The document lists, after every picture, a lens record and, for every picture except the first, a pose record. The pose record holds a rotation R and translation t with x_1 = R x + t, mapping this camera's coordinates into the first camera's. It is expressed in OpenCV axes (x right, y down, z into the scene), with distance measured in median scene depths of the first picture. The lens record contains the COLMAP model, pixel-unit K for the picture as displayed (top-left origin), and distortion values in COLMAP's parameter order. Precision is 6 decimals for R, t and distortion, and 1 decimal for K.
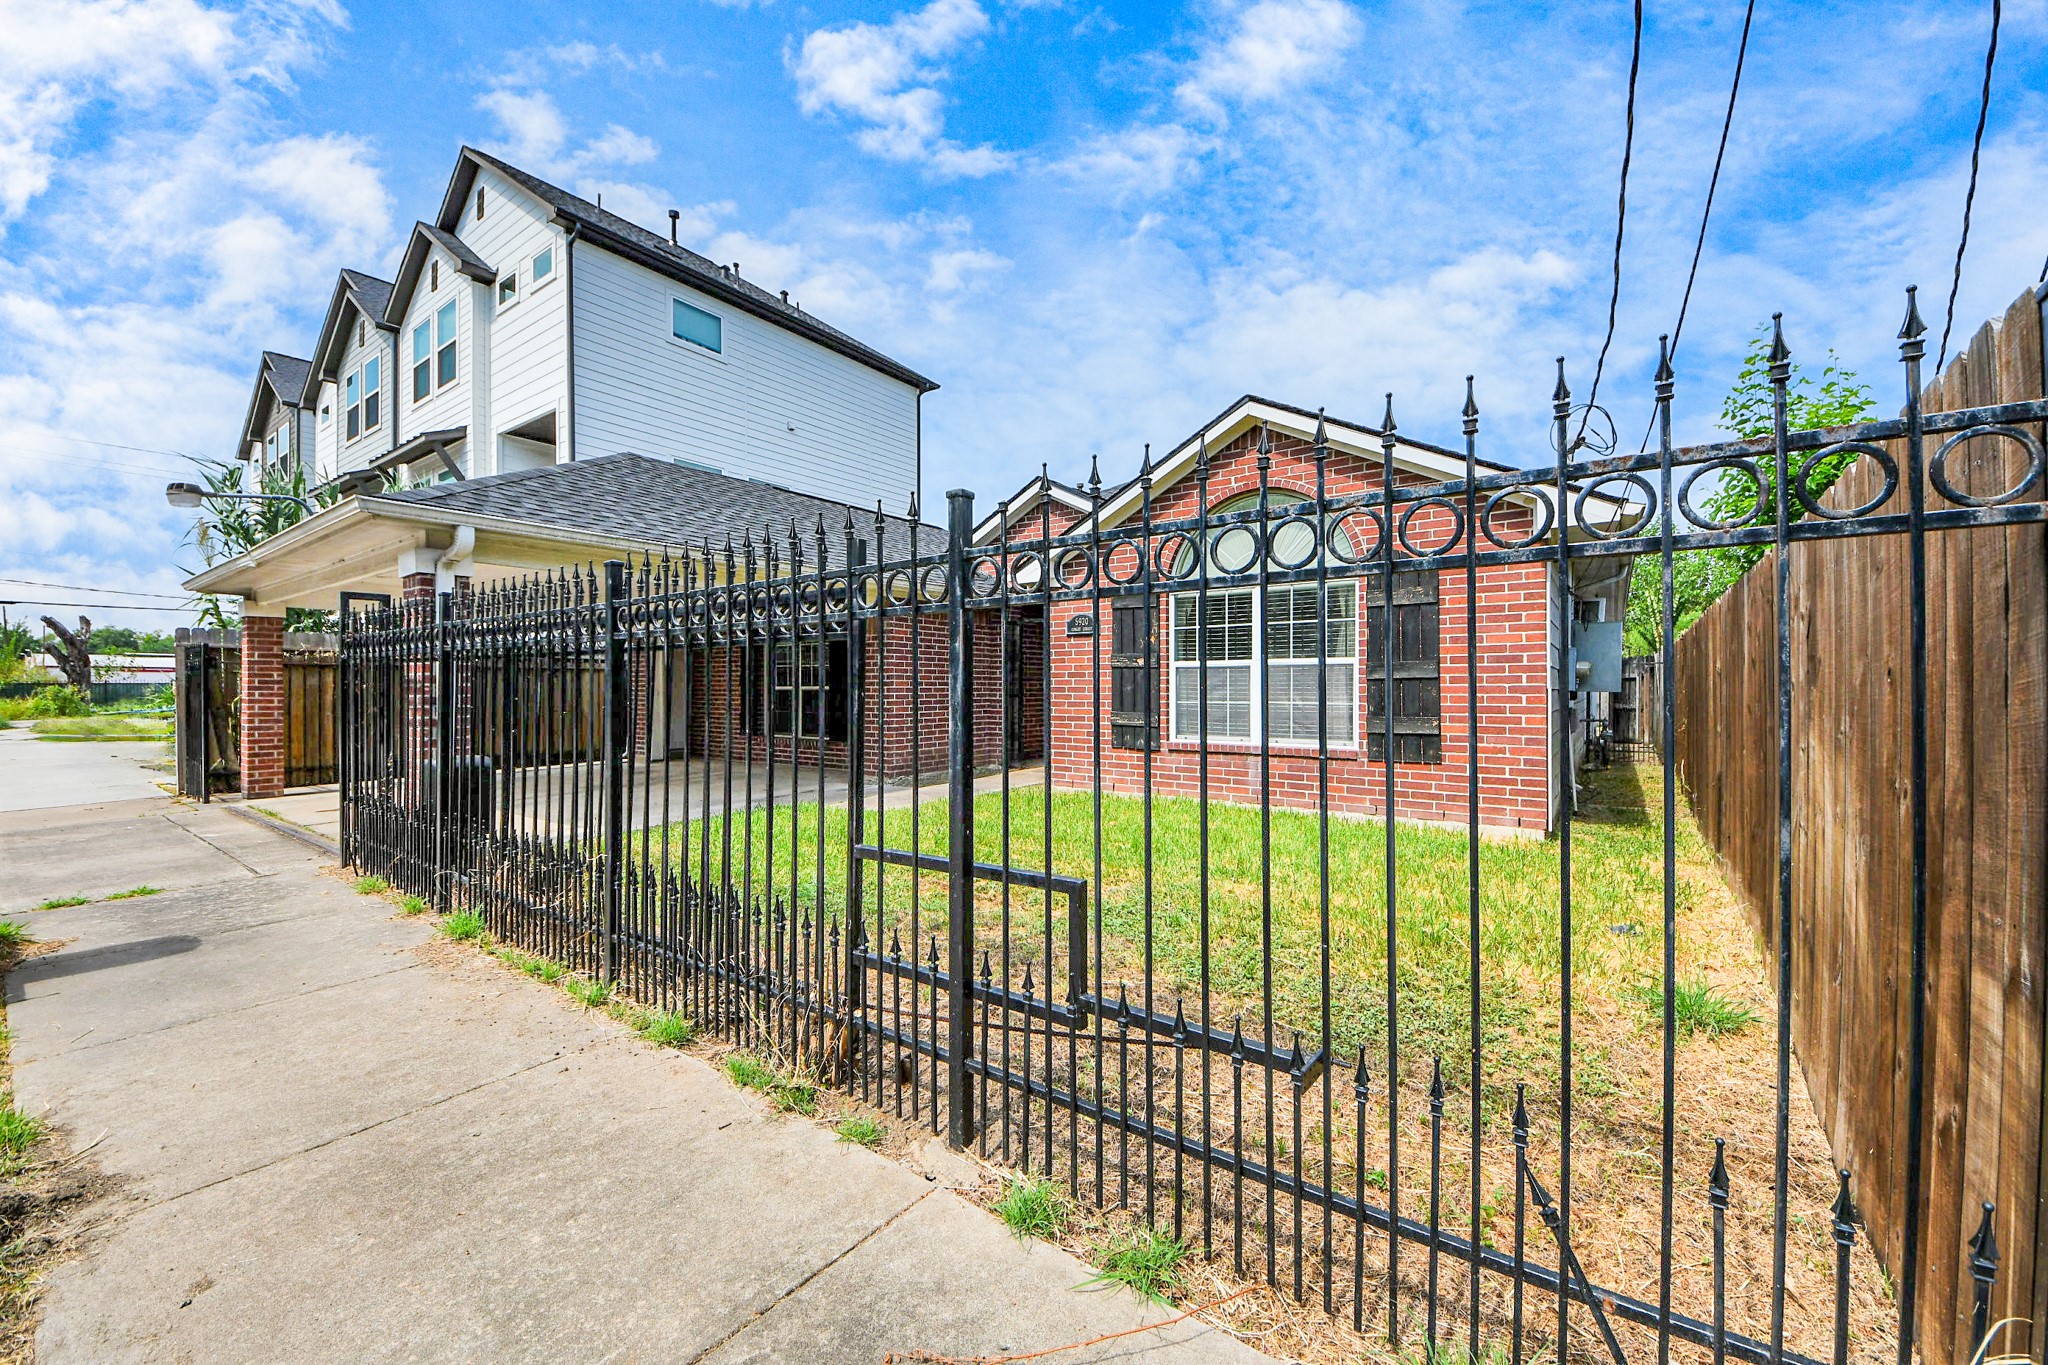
lens RADIAL K [[797.1, 0, 1024.1], [0, 797.1, 714.6], [0, 0, 1]] dist [0.000664, 0.000037]
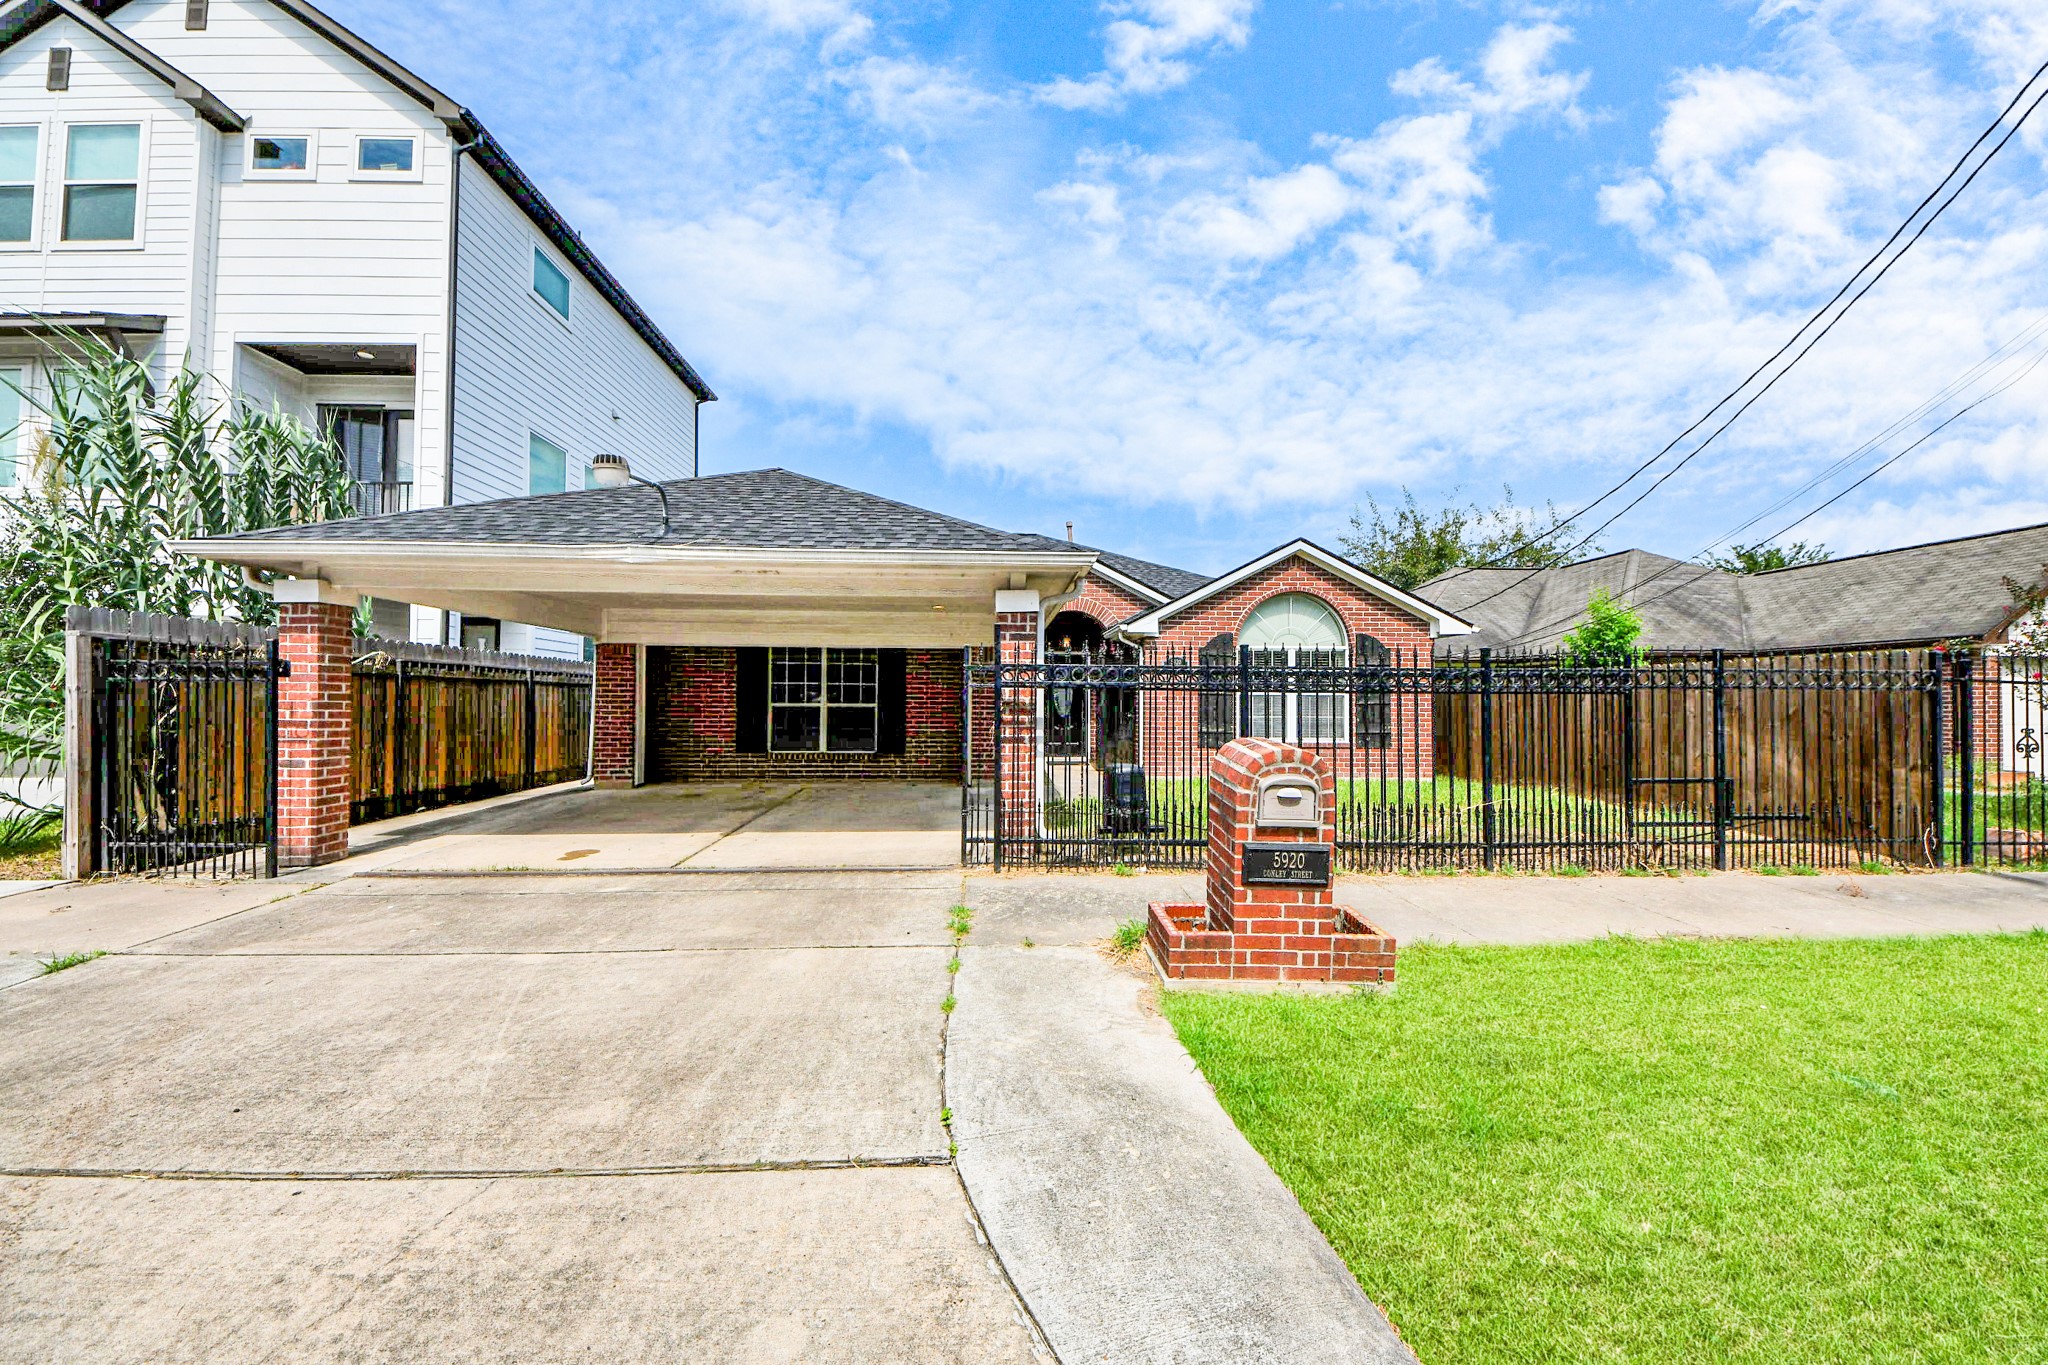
lens RADIAL K [[745.0, 0, 1025.9], [0, 745.0, 690.4], [0, 0, 1]] dist [-0.001556, -0.000292]
pose [[0.781726, 0.012764, 0.623491, -0.581951], [0.013182, 0.999229, -0.036983, -0.009651], [-0.623482, 0.037130, 0.780955, 0.063810]]
